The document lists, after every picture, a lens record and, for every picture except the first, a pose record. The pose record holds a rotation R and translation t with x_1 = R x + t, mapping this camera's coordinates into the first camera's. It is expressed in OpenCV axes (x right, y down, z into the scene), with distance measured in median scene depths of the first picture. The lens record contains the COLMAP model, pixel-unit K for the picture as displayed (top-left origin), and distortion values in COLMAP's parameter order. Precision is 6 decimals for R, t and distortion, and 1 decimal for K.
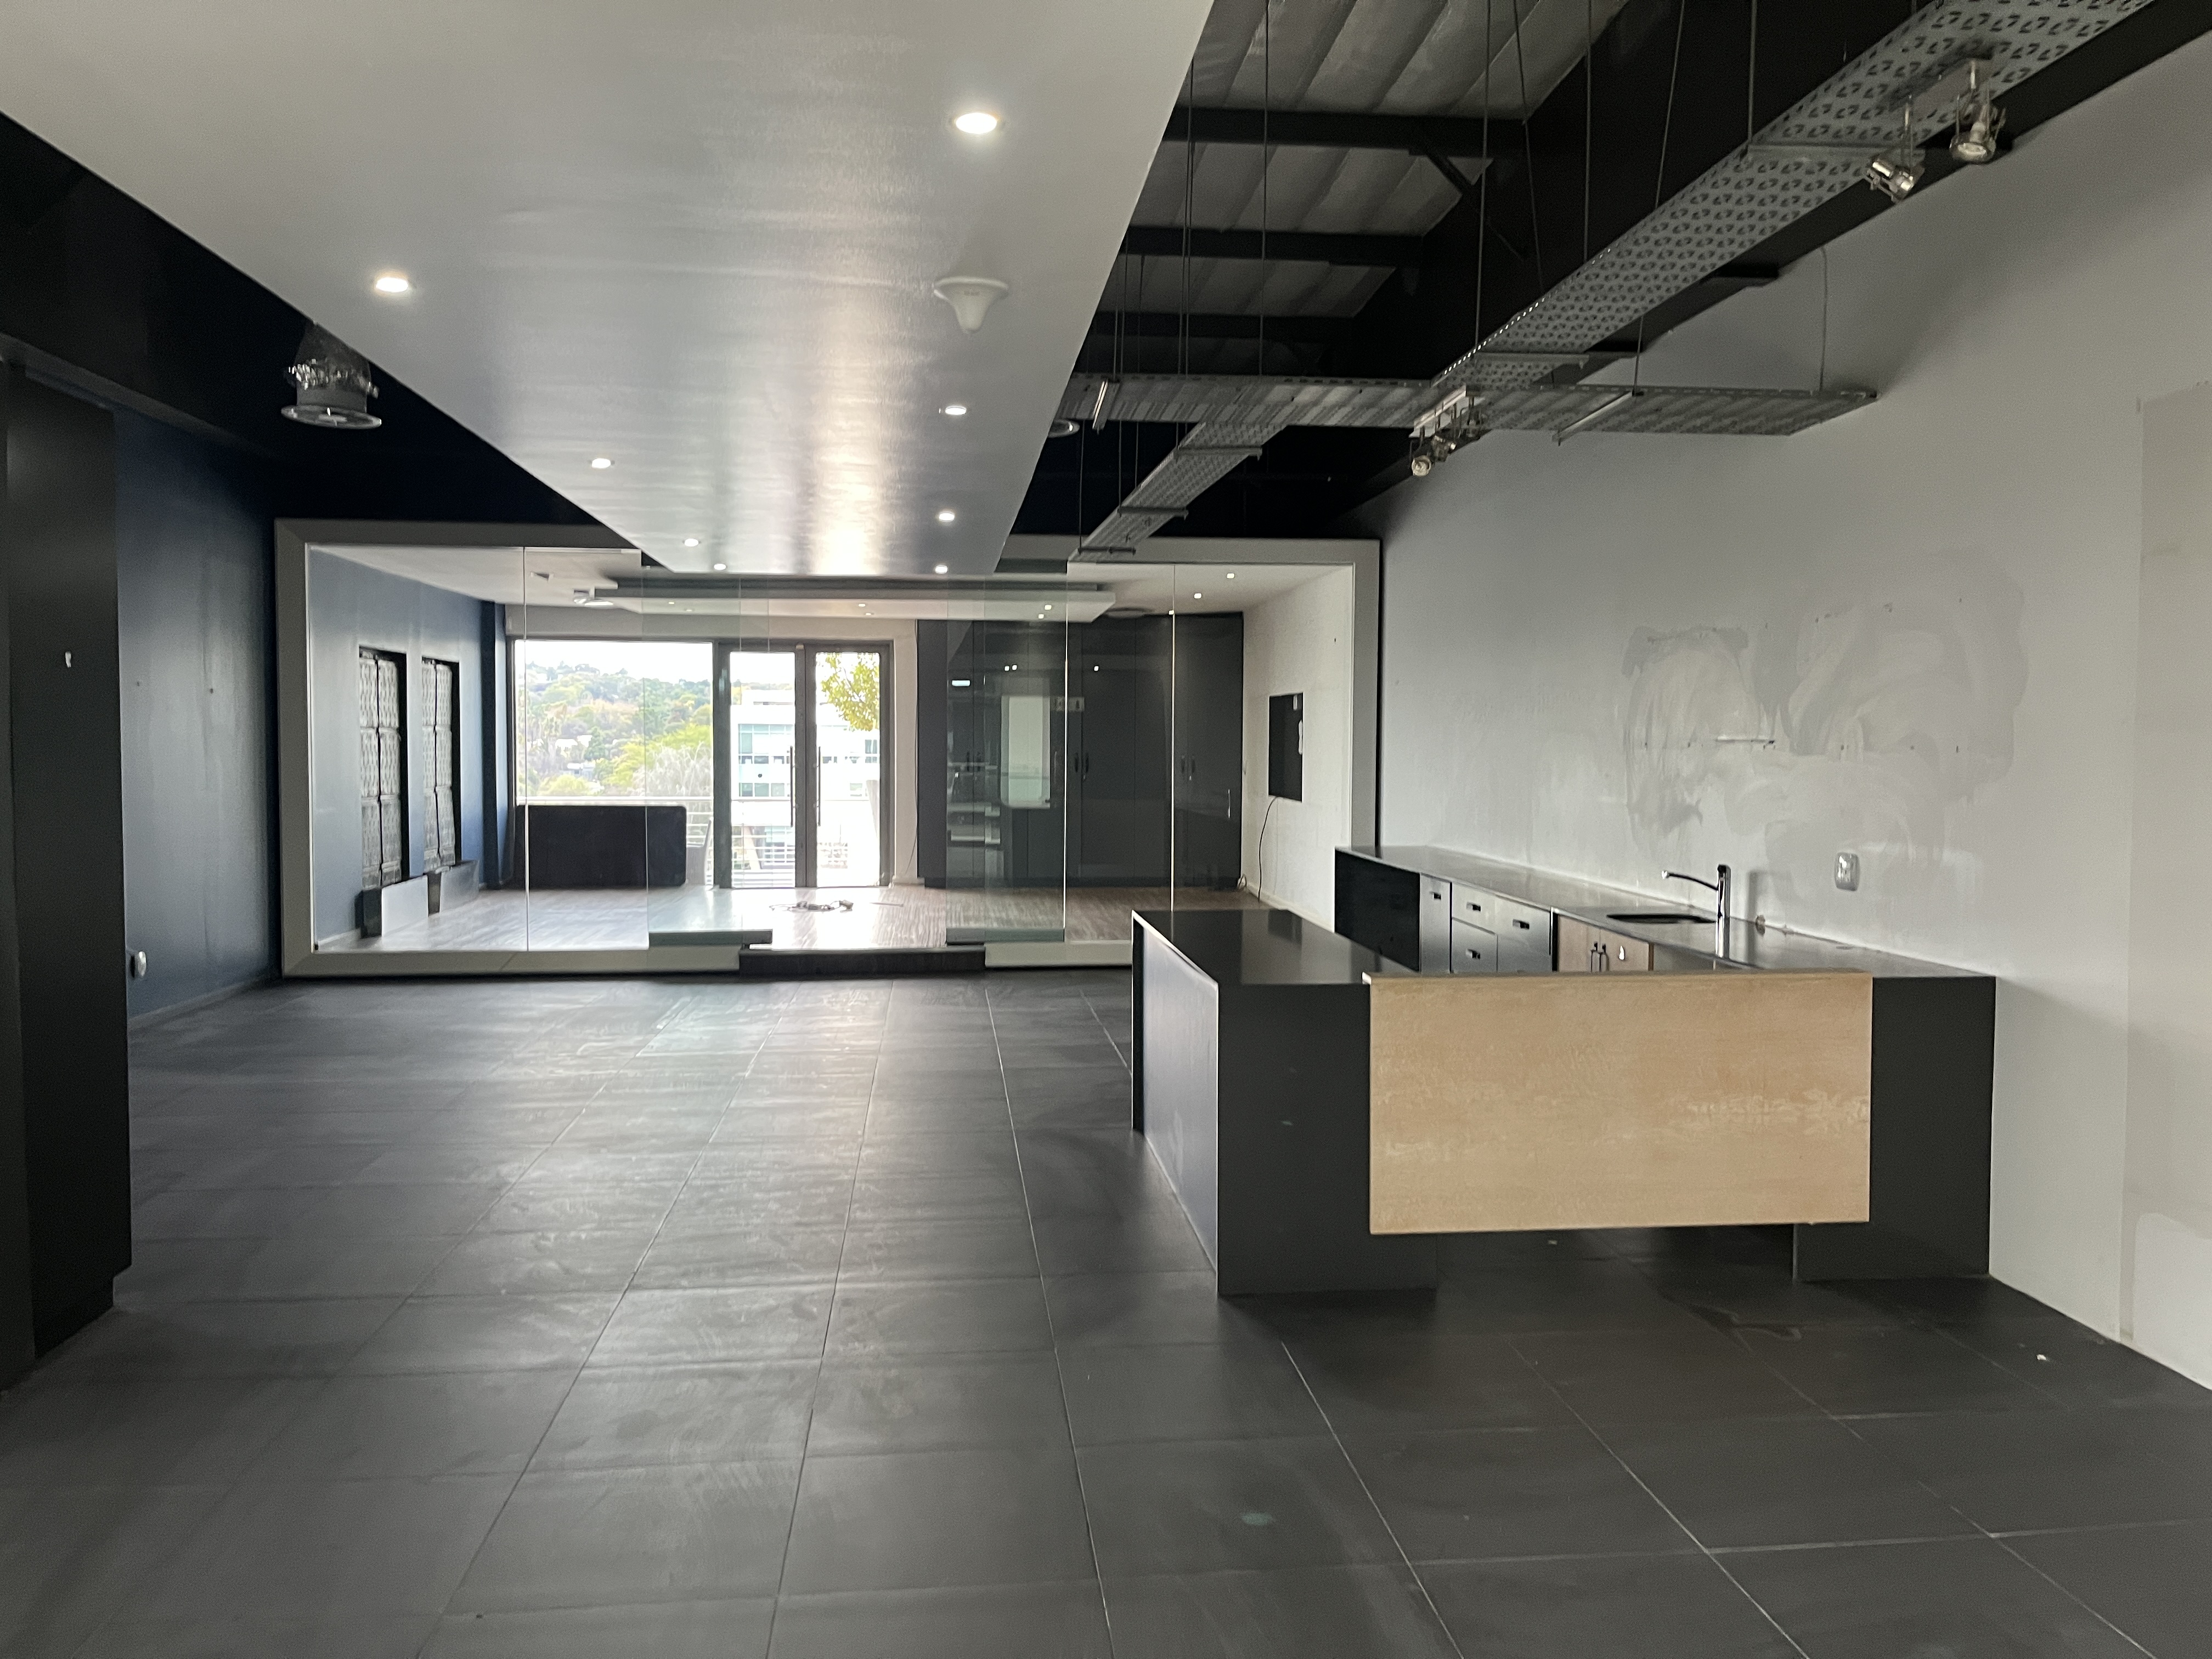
lens RADIAL K [[1675.5, 0, 1126.9], [0, 1675.5, 824.7], [0, 0, 1]] dist [0.007092, -0.008101]
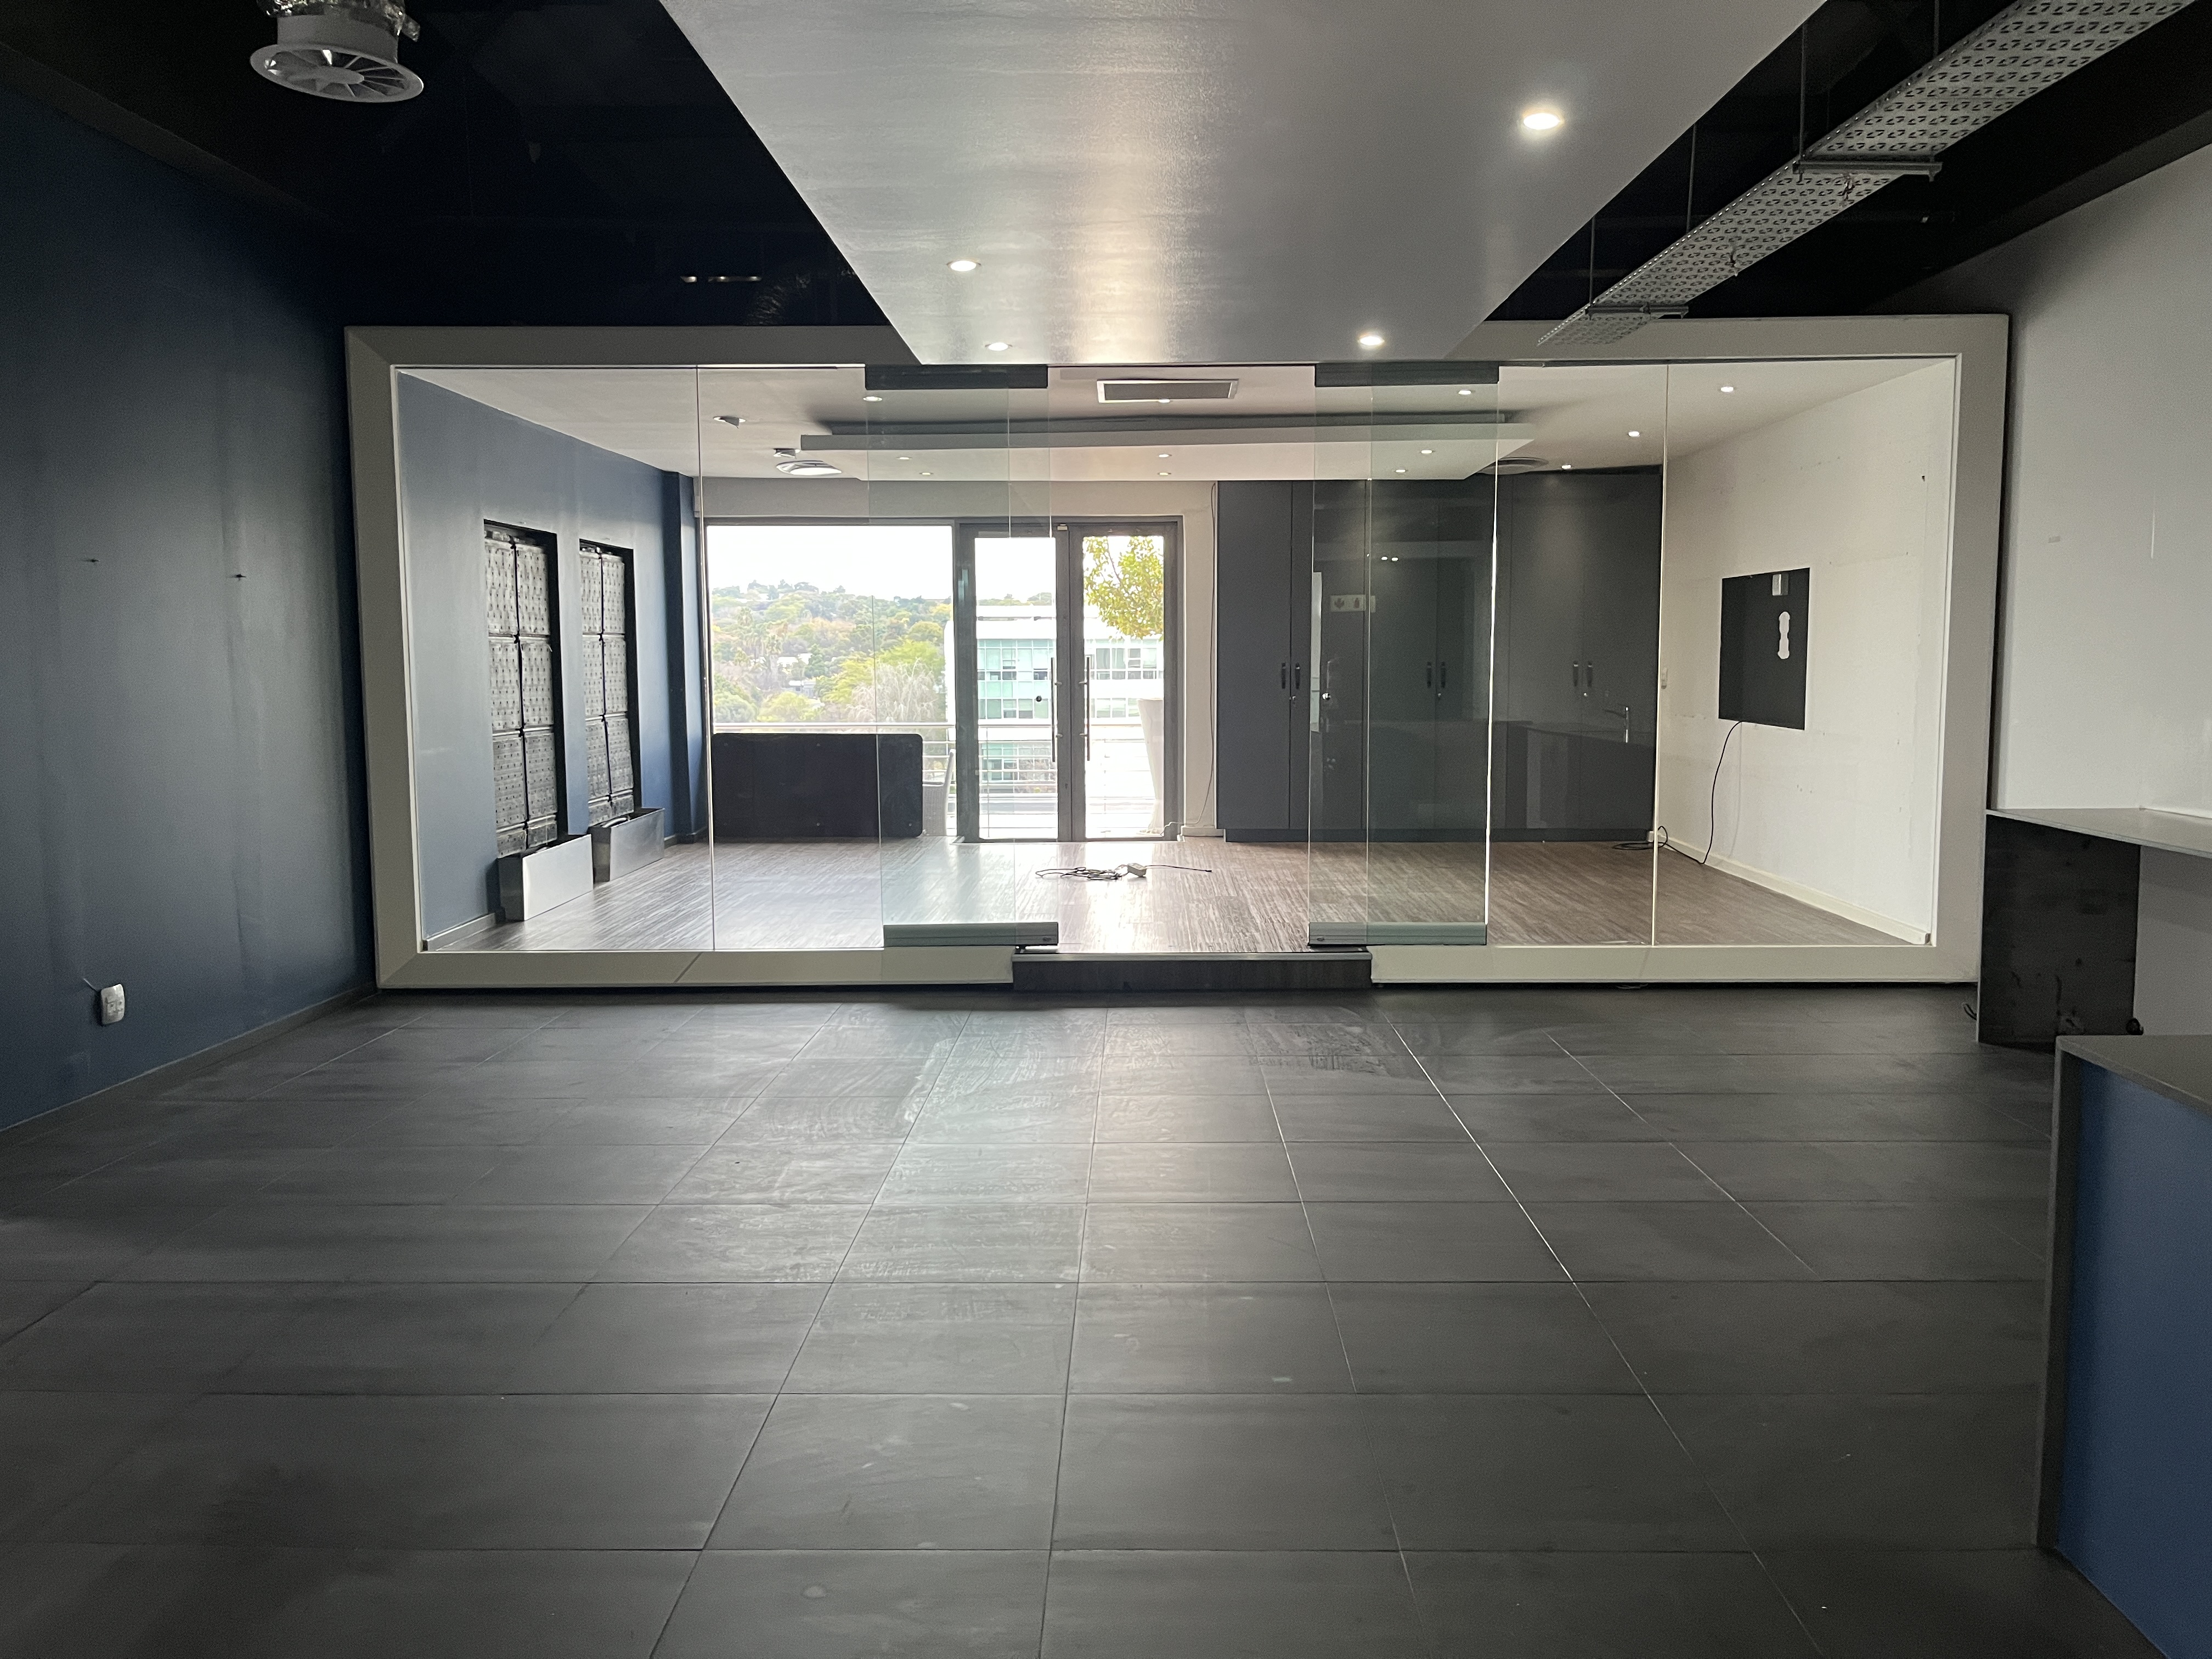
lens RADIAL K [[1641.5, 0, 1106.0], [0, 1641.5, 829.5], [0, 0, 1]] dist [0.092891, -0.141931]
pose [[0.991107, 0.004025, -0.133008, -0.084030], [0.003397, 0.998451, 0.055526, -0.010902], [0.133026, -0.055484, 0.989558, 0.276776]]
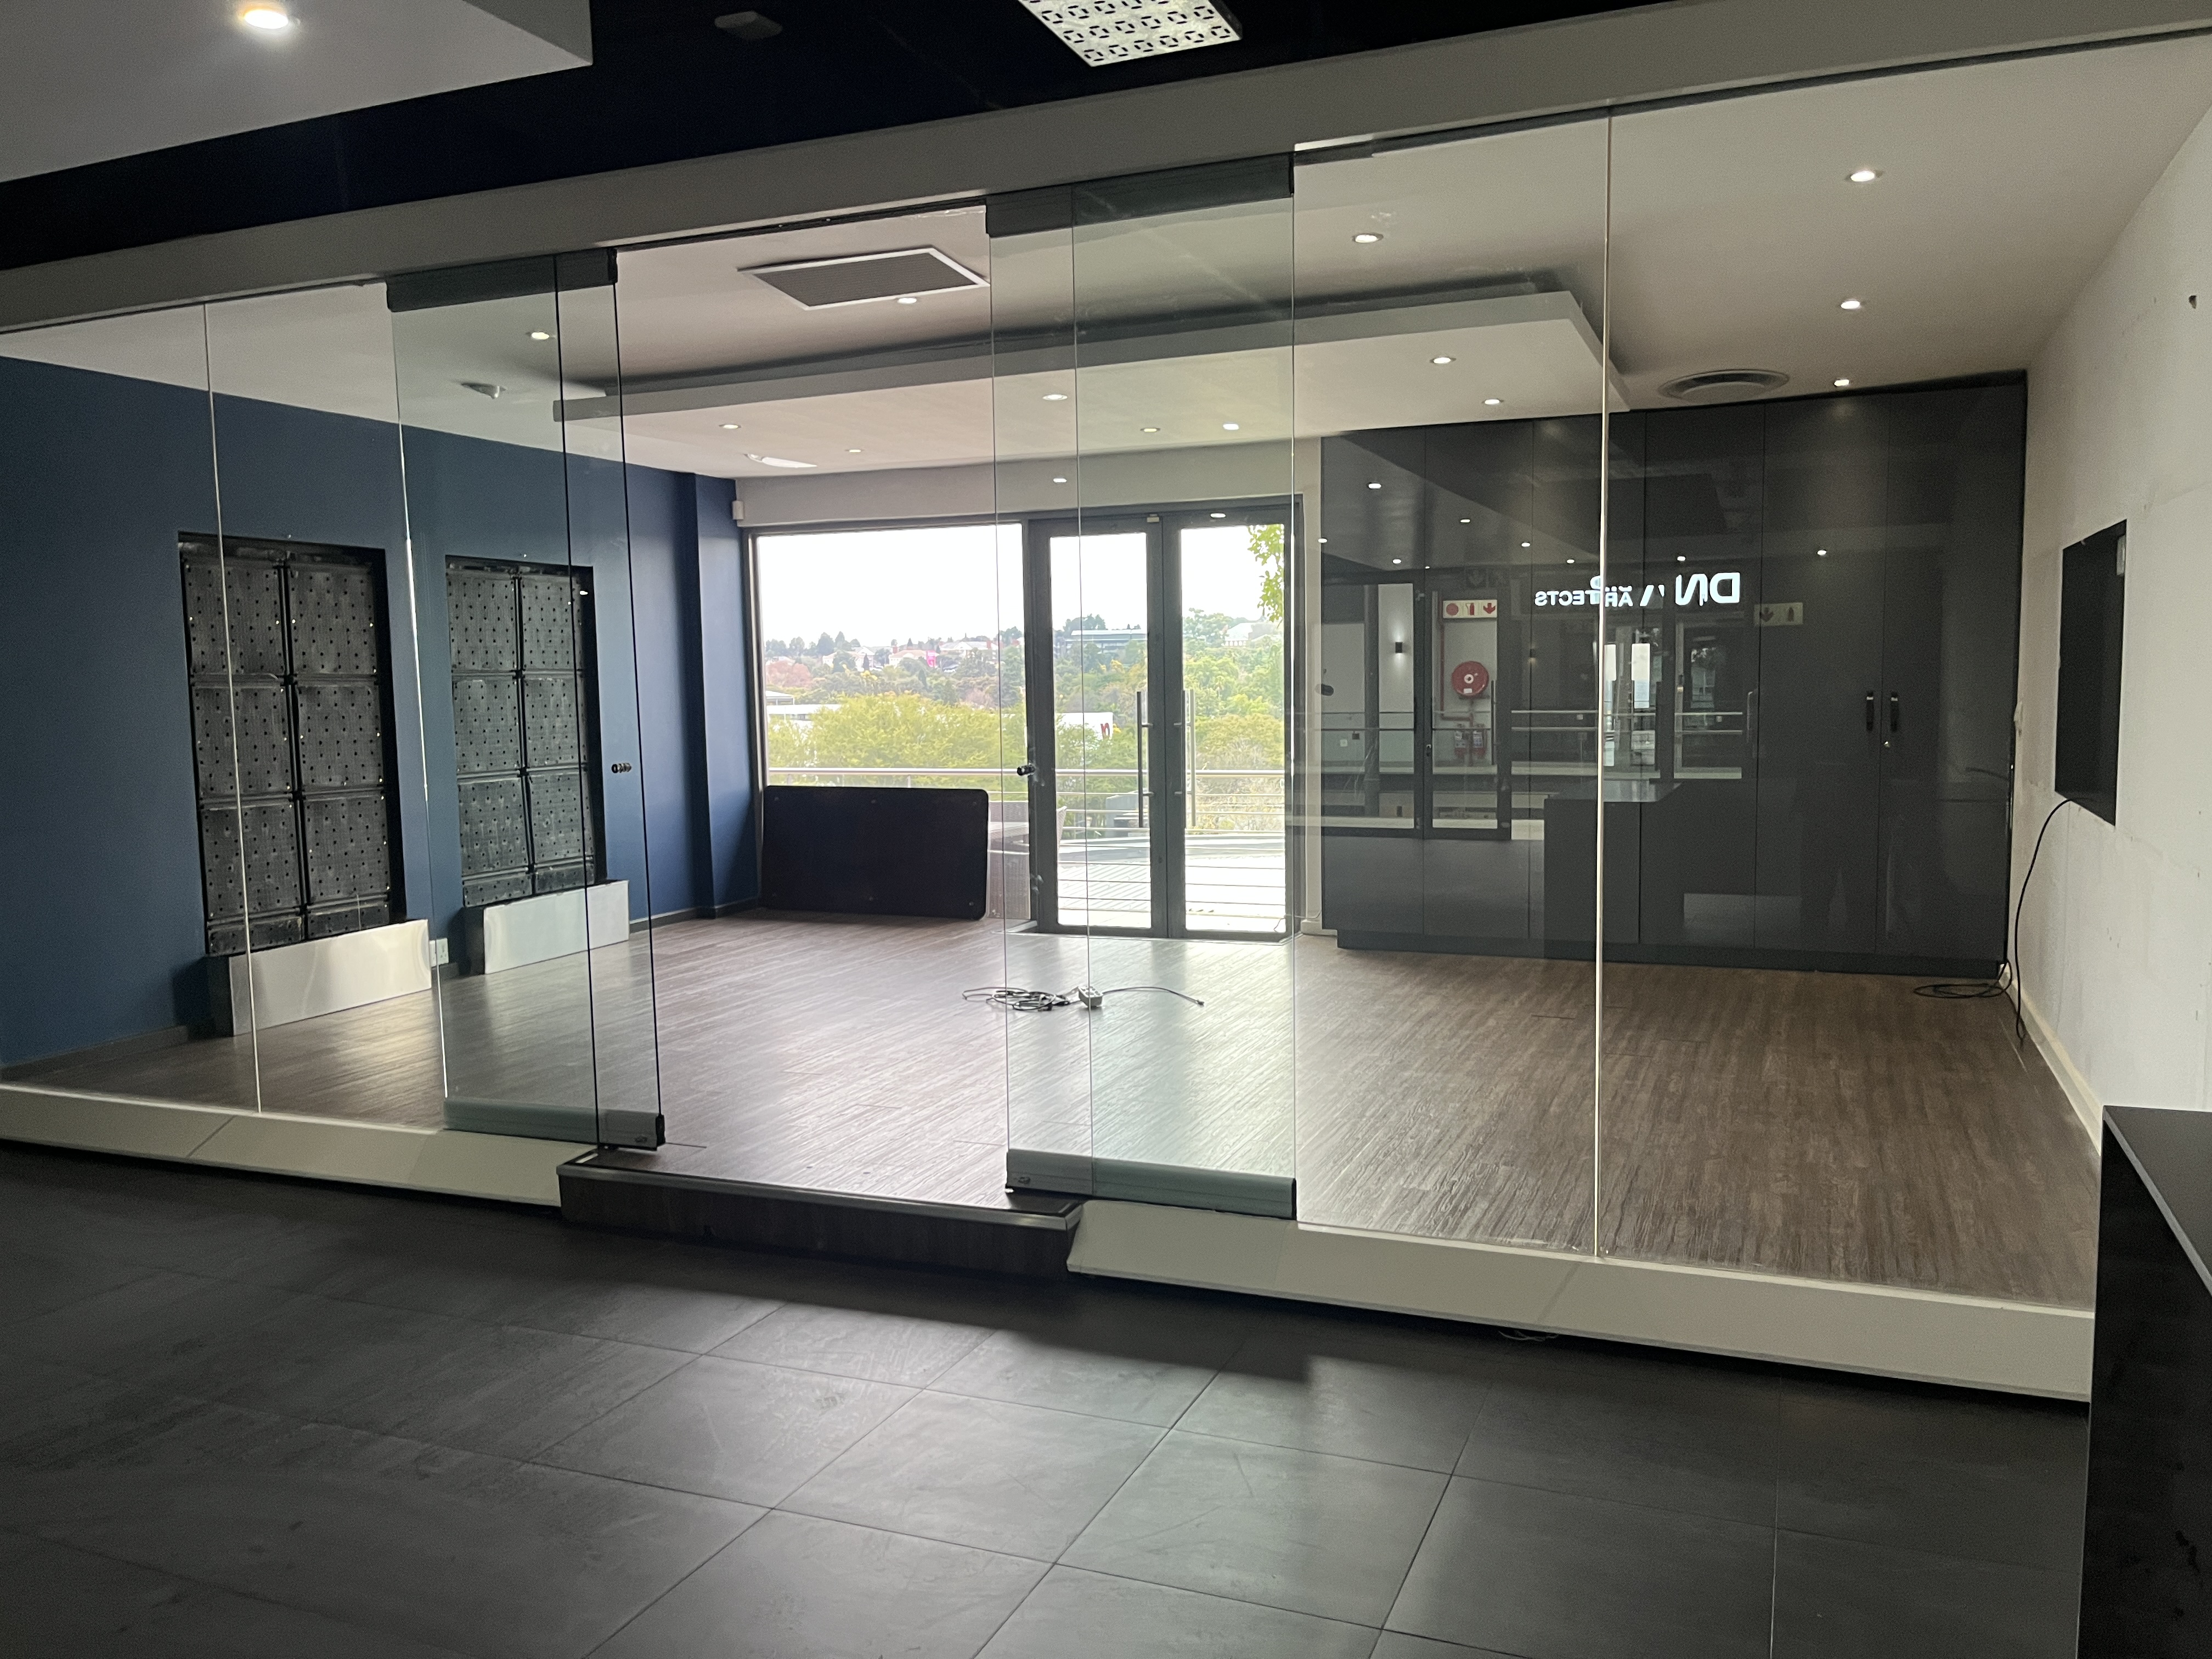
lens RADIAL K [[1663.0, 0, 1106.0], [0, 1663.0, 829.5], [0, 0, 1]] dist [0.021596, 0.000678]
pose [[0.874014, 0.022092, -0.485399, 0.084431], [-0.003282, 0.999211, 0.039569, -0.024744], [0.485890, -0.032991, 0.873397, 0.553266]]
